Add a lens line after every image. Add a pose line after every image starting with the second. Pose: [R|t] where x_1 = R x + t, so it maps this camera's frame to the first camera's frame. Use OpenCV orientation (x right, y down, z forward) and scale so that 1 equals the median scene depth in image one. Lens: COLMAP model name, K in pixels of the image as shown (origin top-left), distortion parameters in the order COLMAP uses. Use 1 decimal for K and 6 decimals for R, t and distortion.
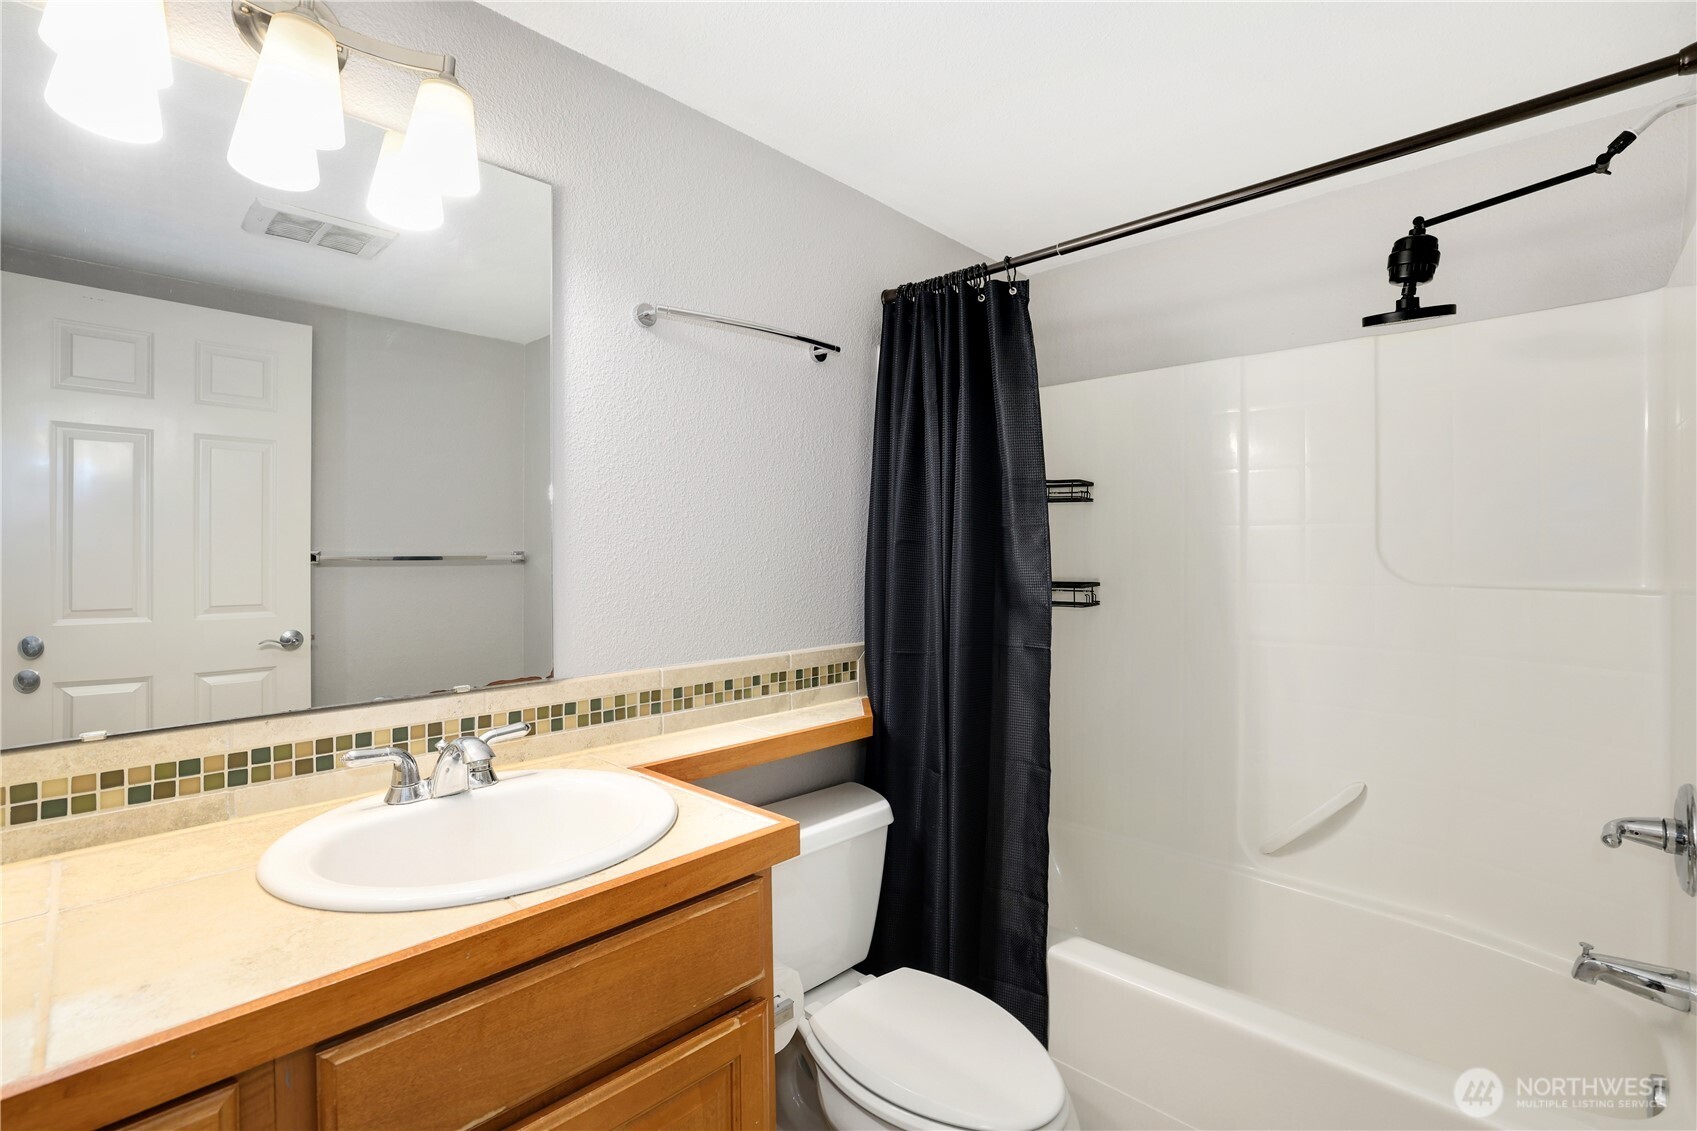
lens RADIAL K [[743.2, 0, 850.4], [0, 743.2, 554.9], [0, 0, 1]] dist [-0.048428, 0.016913]
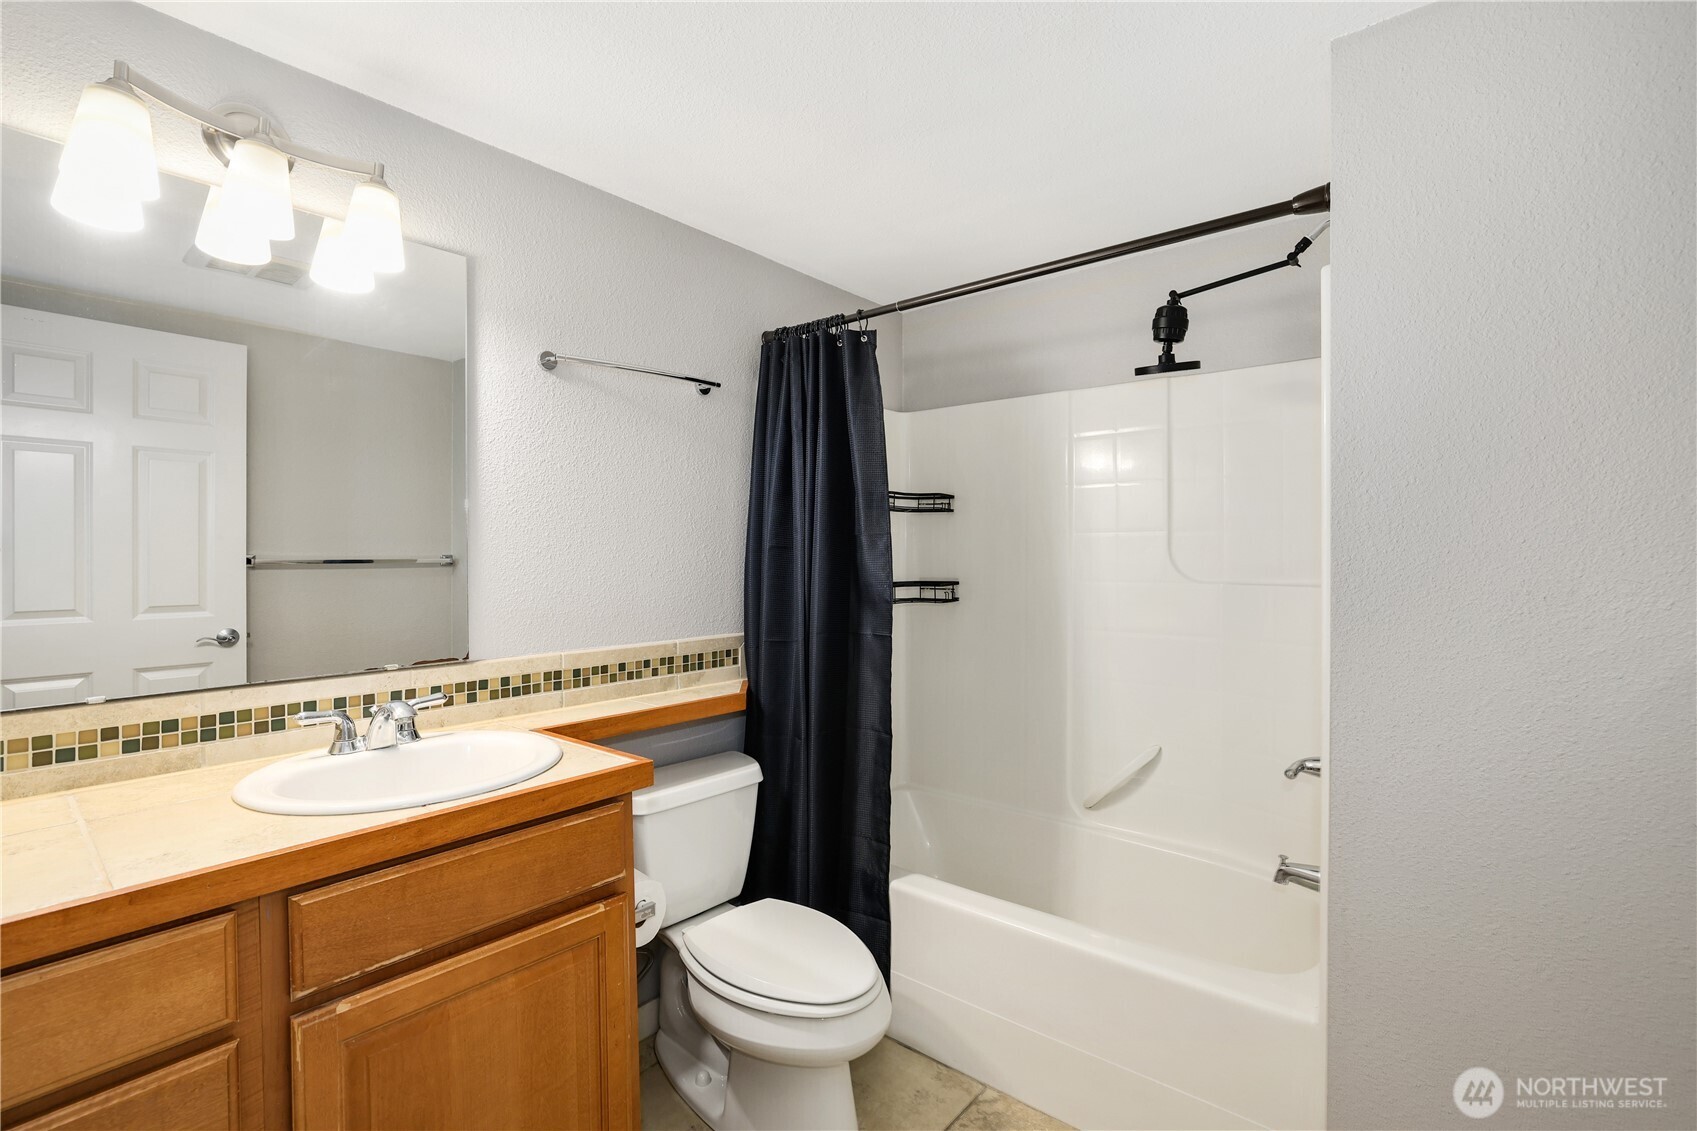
lens RADIAL K [[733.6, 0, 842.3], [0, 733.6, 558.8], [0, 0, 1]] dist [-0.048222, 0.017243]
pose [[0.997554, -0.001244, 0.069893, 0.122753], [0.001090, 0.999997, 0.002247, -0.002260], [-0.069895, -0.002165, 0.997552, -0.226656]]
